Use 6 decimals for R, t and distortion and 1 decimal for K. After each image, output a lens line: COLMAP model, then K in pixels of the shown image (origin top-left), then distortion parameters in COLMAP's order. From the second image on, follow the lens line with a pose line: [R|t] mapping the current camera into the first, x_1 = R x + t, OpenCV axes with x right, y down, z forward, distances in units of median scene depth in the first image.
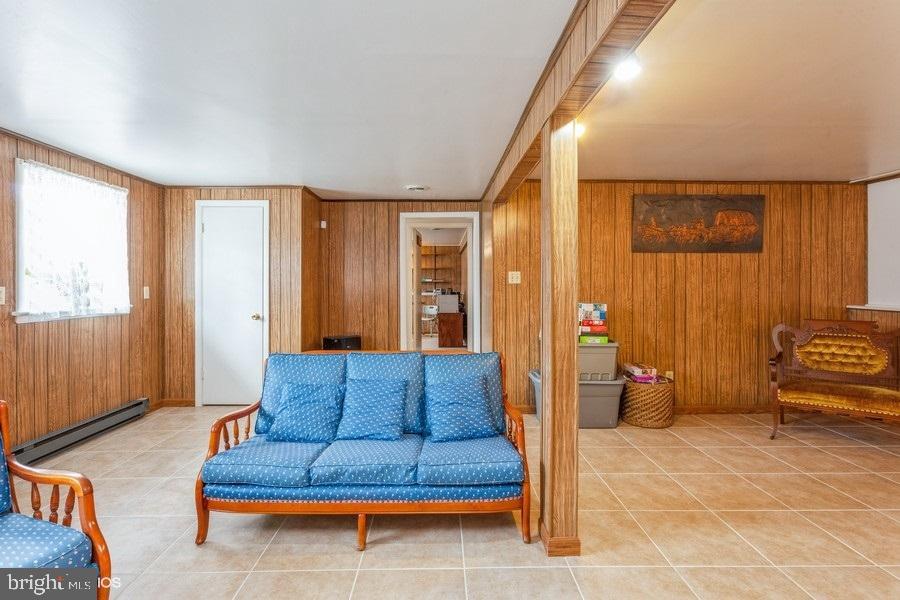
lens RADIAL K [[431.9, 0, 446.1], [0, 431.9, 285.0], [0, 0, 1]] dist [0.005315, -0.000191]
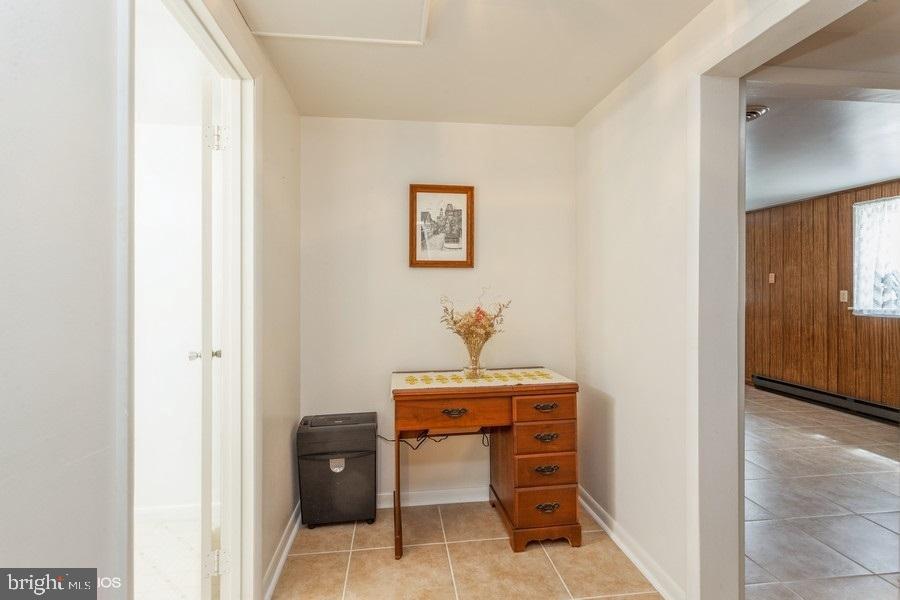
lens RADIAL K [[431.9, 0, 450.1], [0, 431.9, 291.9], [0, 0, 1]] dist [0.005315, -0.000191]
pose [[-0.993684, 0.000001, -0.112217, 0.392616], [-0.001296, 0.999933, 0.011486, -0.004058], [0.112210, 0.011559, -0.993617, 1.640986]]
